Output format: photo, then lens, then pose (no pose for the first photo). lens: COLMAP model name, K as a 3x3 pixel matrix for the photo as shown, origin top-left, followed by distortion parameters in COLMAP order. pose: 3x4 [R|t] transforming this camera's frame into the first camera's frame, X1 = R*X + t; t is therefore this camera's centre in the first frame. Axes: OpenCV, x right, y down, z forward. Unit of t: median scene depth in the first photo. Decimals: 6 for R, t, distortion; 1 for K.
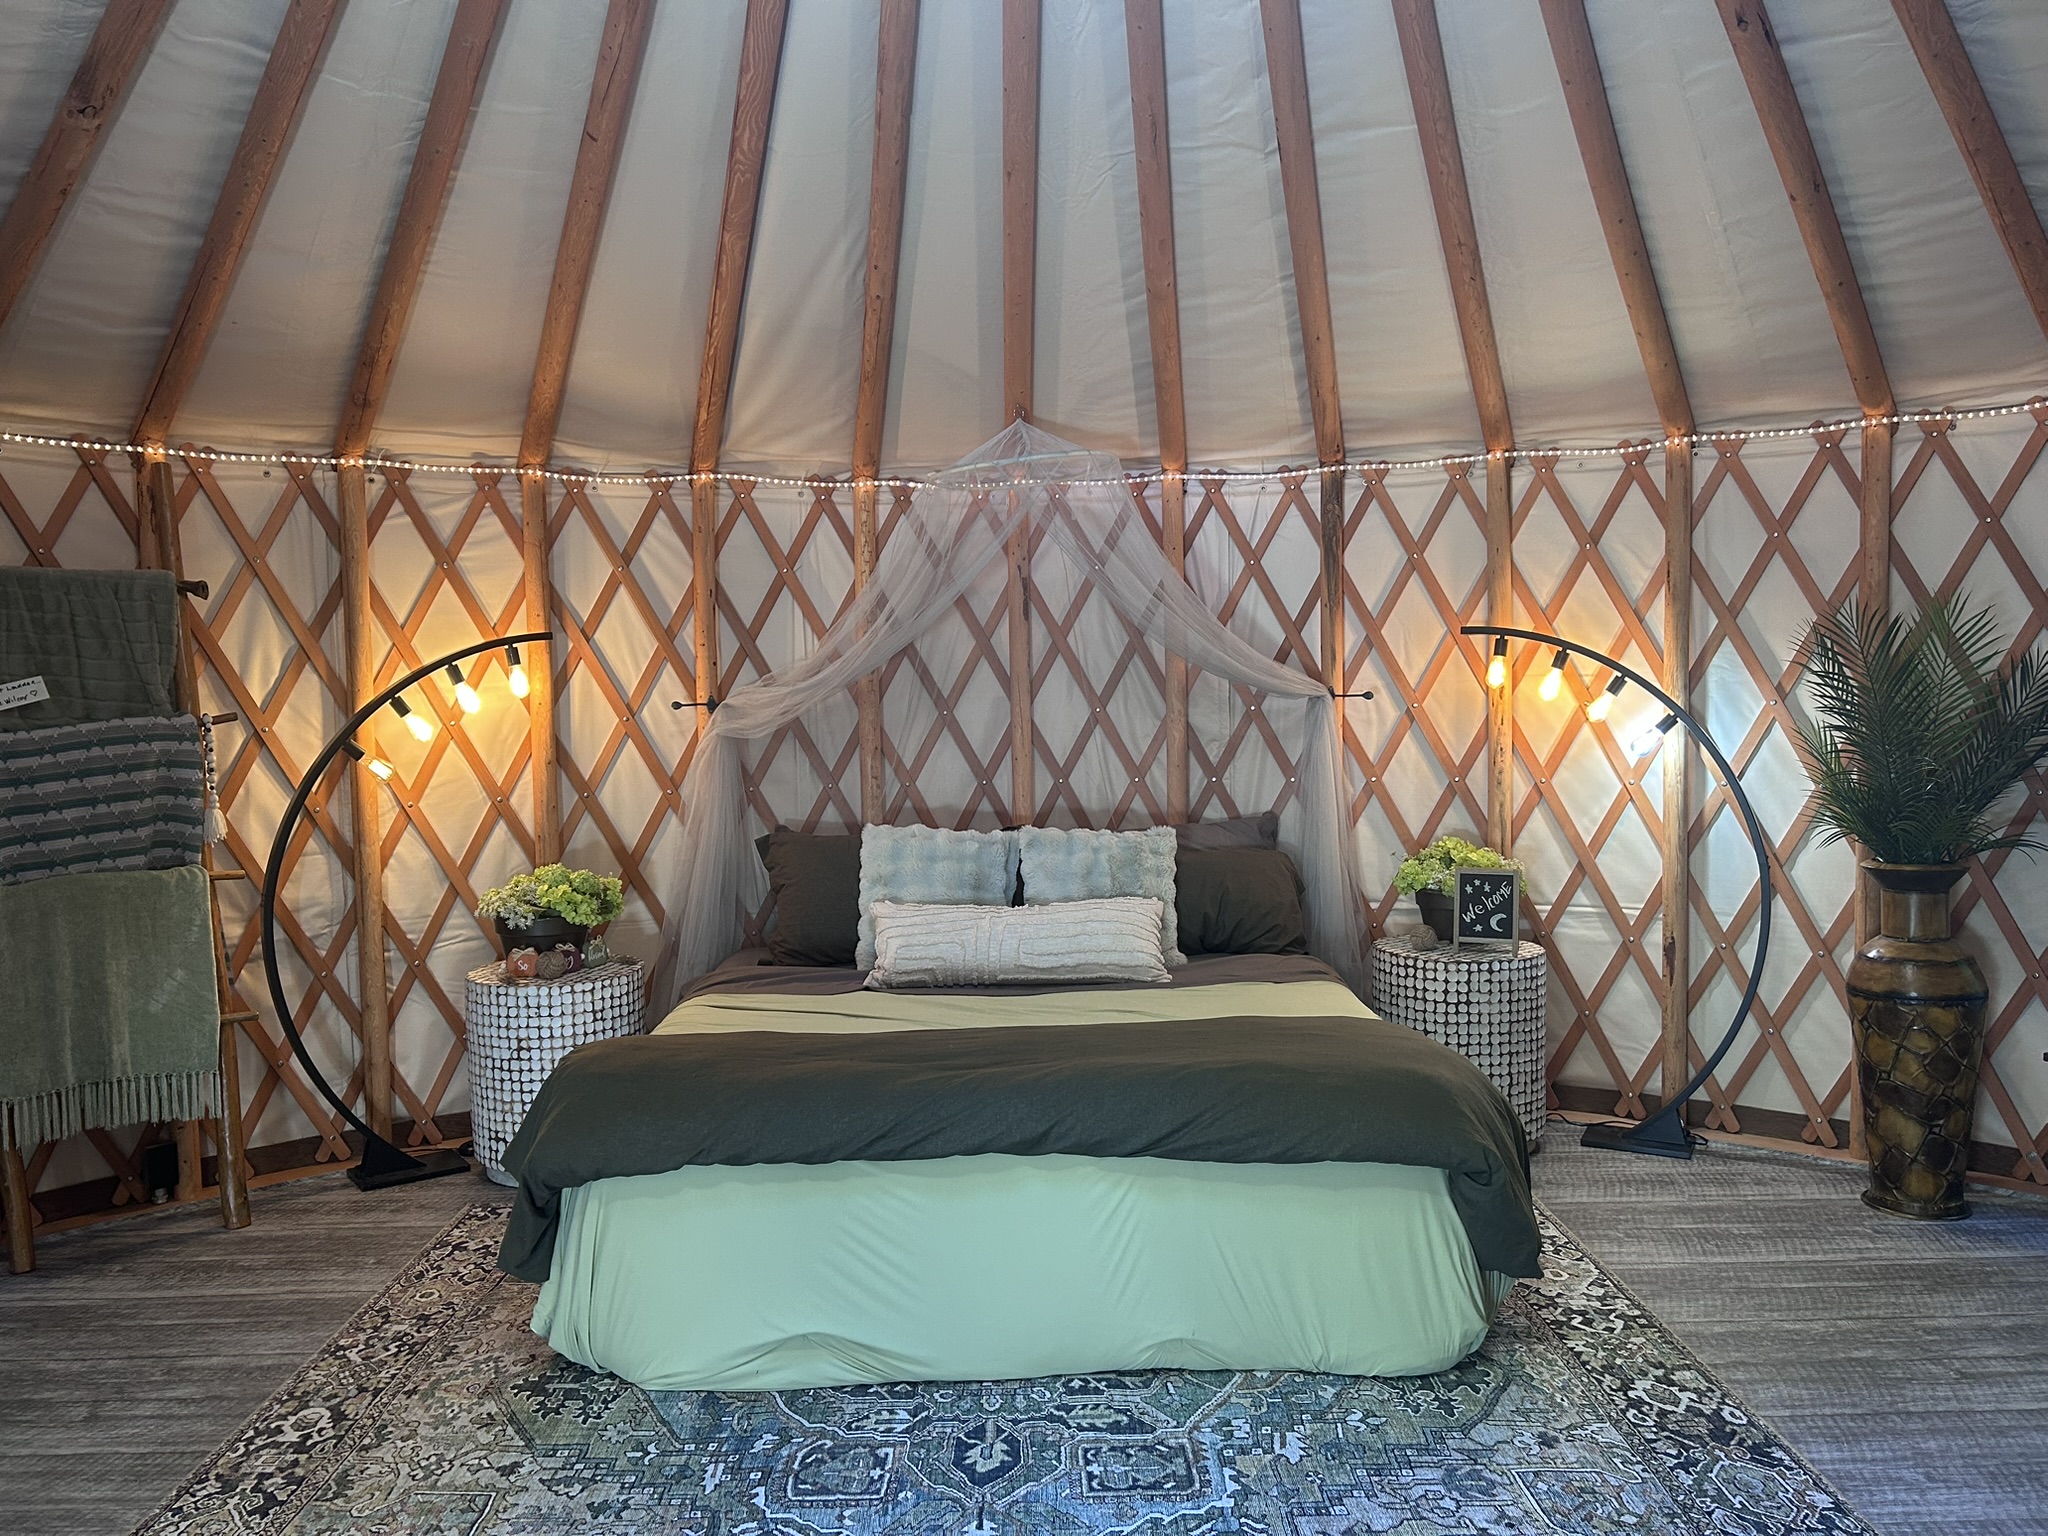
lens RADIAL K [[1551.7, 0, 1019.7], [0, 1551.7, 763.7], [0, 0, 1]] dist [0.056501, -0.060597]
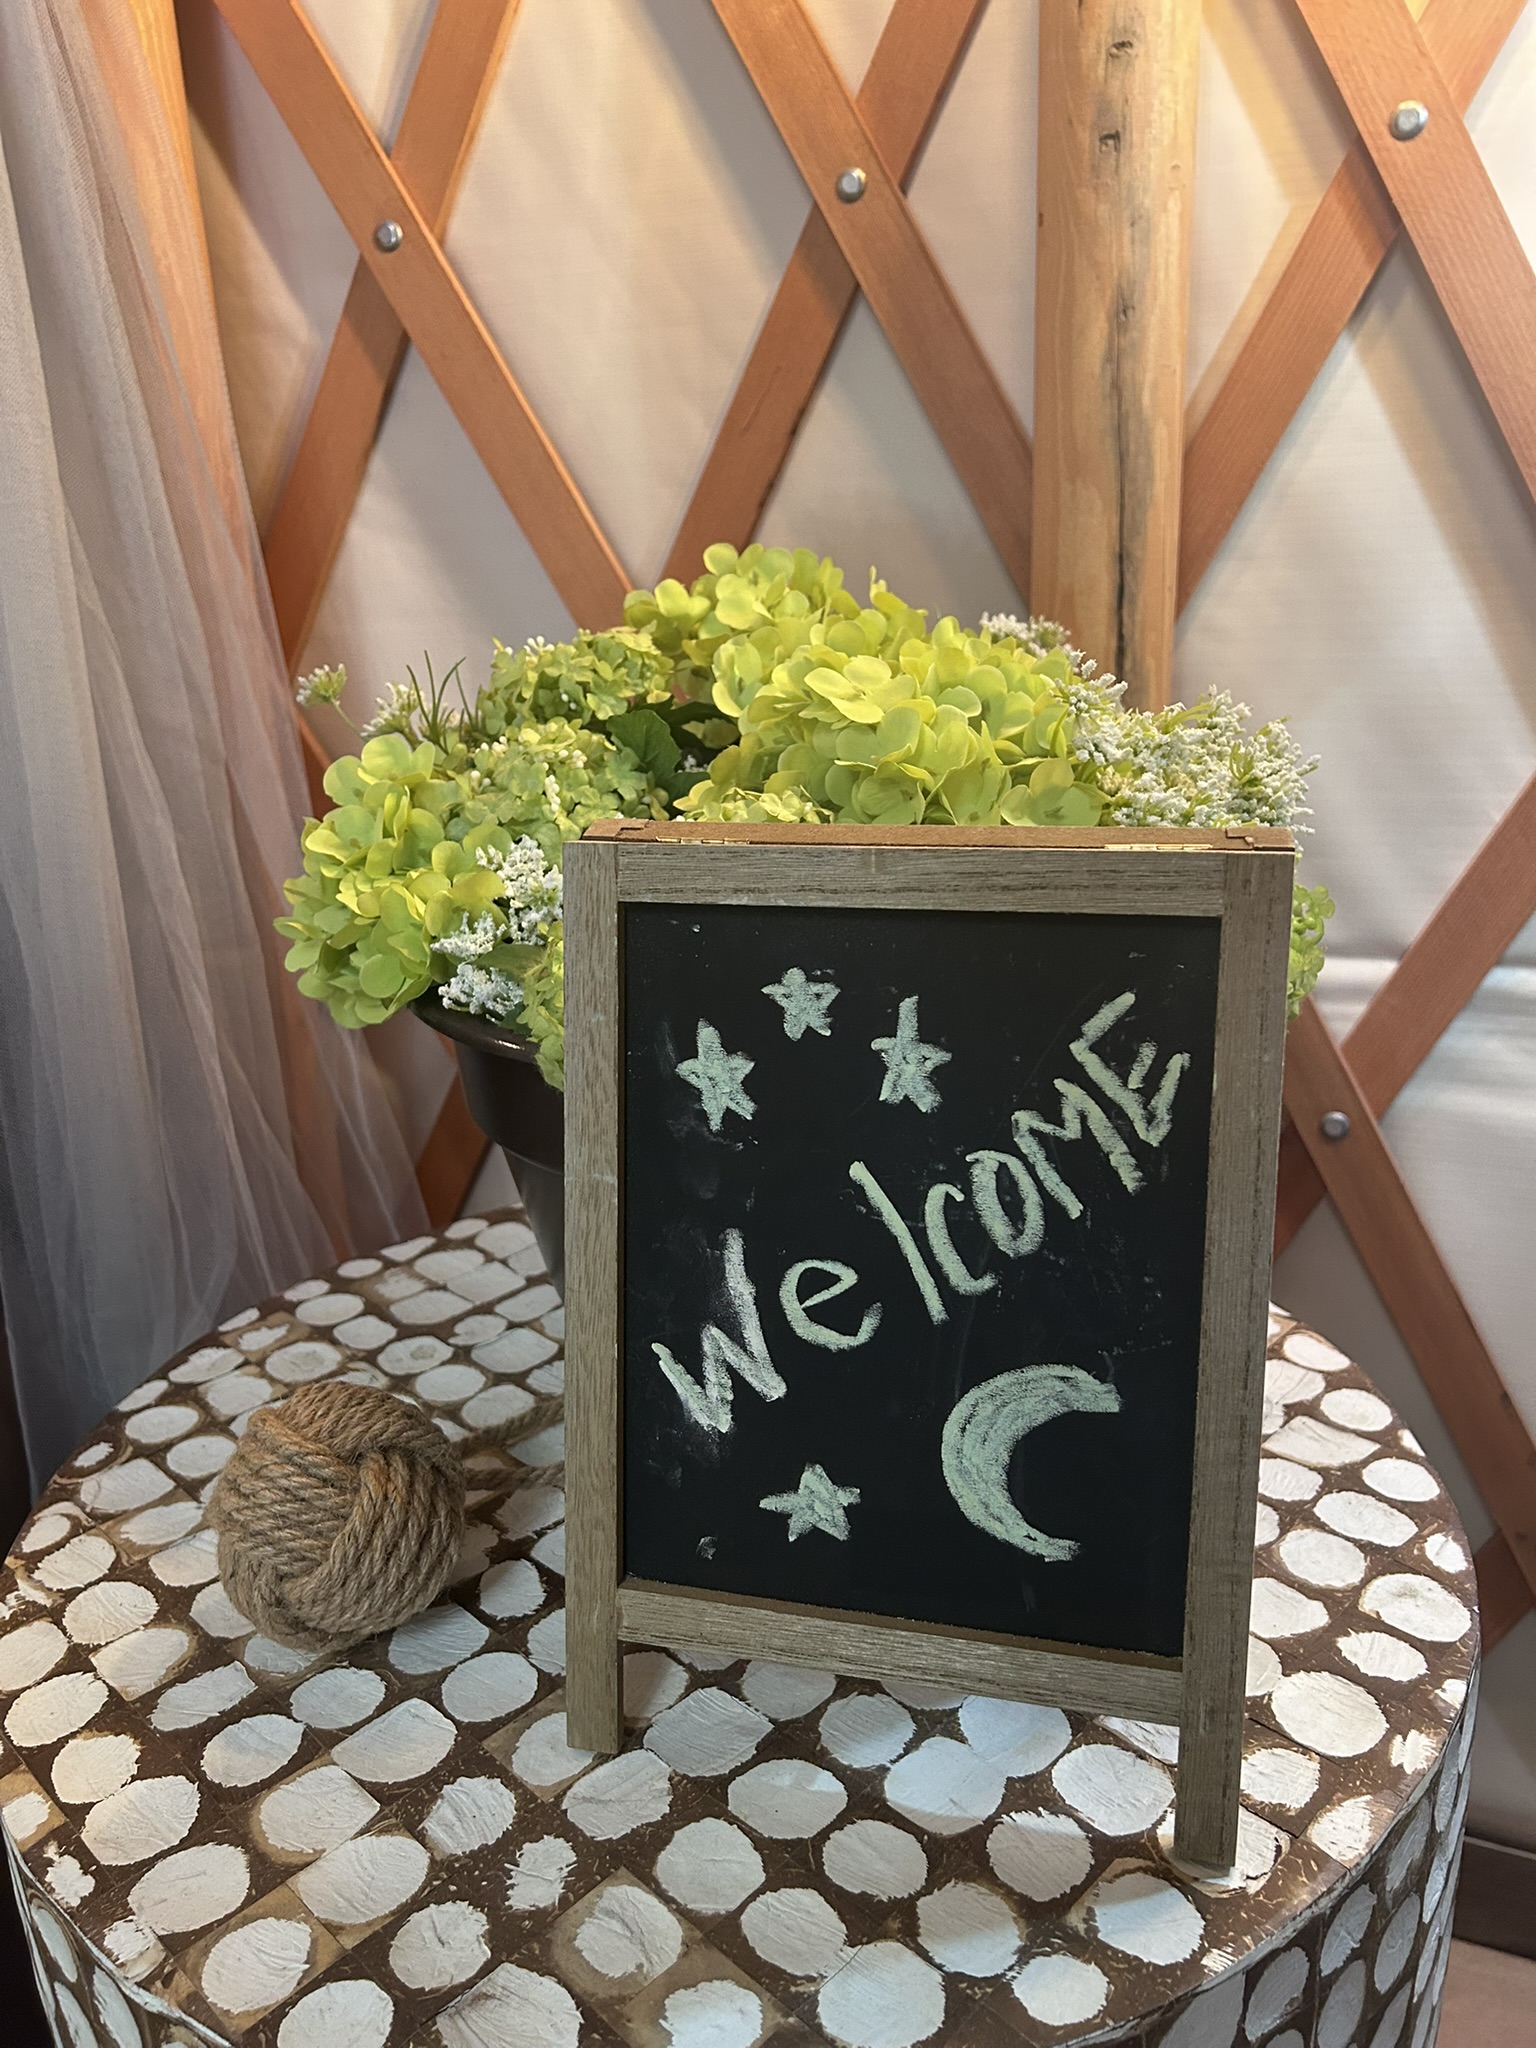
lens RADIAL K [[1551.7, 0, 768.0], [0, 1551.7, 1028.3], [0, 0, 1]] dist [0.056501, -0.060597]
pose [[0.996810, -0.051625, 0.060868, 0.286636], [0.033344, 0.962258, 0.270088, 0.054446], [-0.072514, -0.267197, 0.960910, 0.918412]]
